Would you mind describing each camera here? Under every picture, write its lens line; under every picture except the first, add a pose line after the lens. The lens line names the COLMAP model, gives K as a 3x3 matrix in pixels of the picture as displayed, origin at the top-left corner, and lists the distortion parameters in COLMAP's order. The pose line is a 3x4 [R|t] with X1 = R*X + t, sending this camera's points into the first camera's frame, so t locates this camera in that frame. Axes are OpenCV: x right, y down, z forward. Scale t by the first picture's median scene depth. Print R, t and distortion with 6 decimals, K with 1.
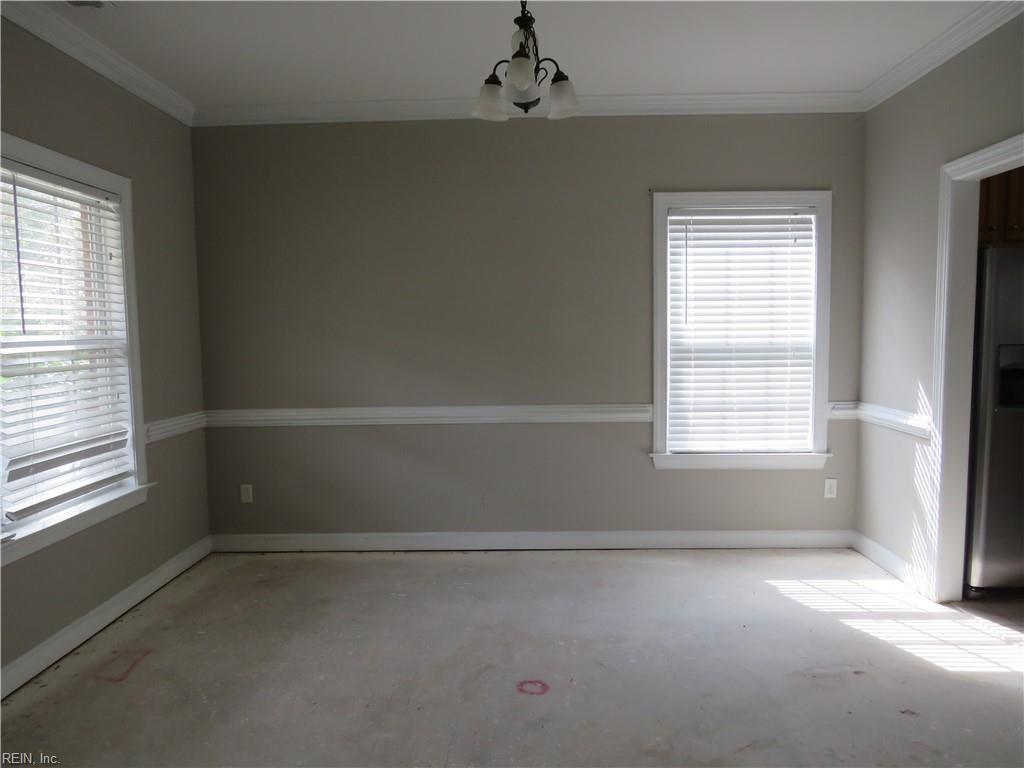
lens RADIAL K [[719.9, 0, 514.5], [0, 719.9, 385.6], [0, 0, 1]] dist [-0.031218, 0.009804]
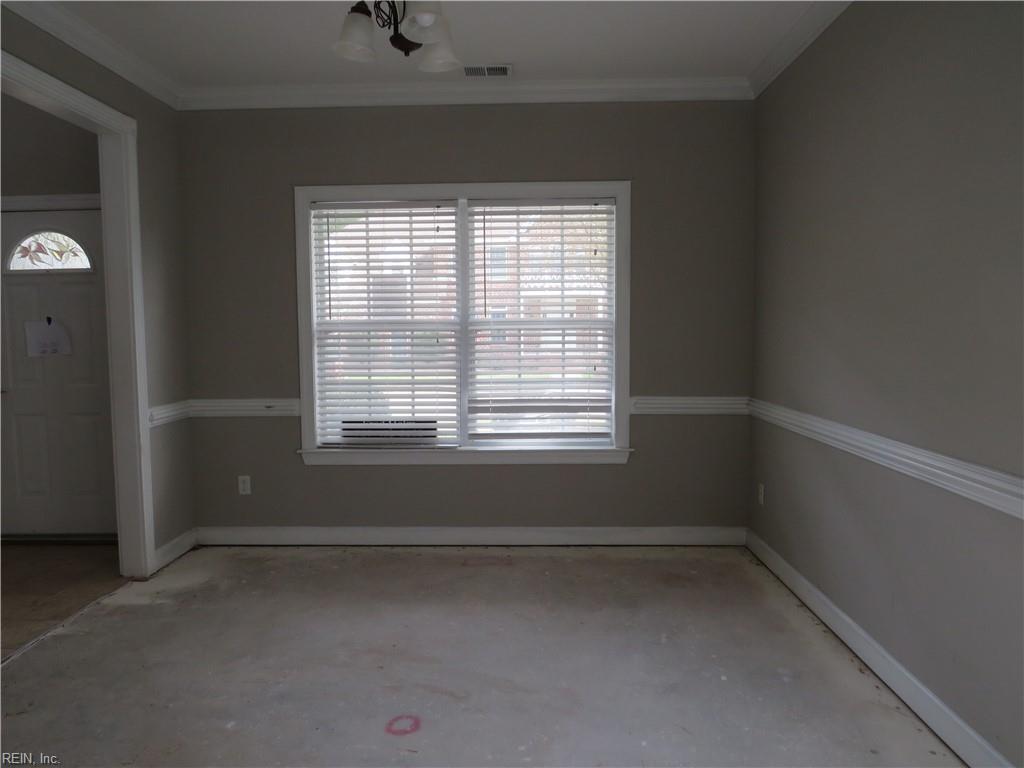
lens RADIAL K [[719.9, 0, 512.0], [0, 719.9, 379.7], [0, 0, 1]] dist [-0.031218, 0.009804]
pose [[-0.001460, 0.077070, -0.997025, 0.637191], [-0.076213, 0.994117, 0.076957, -0.046516], [0.997090, 0.076099, 0.004422, 0.832158]]
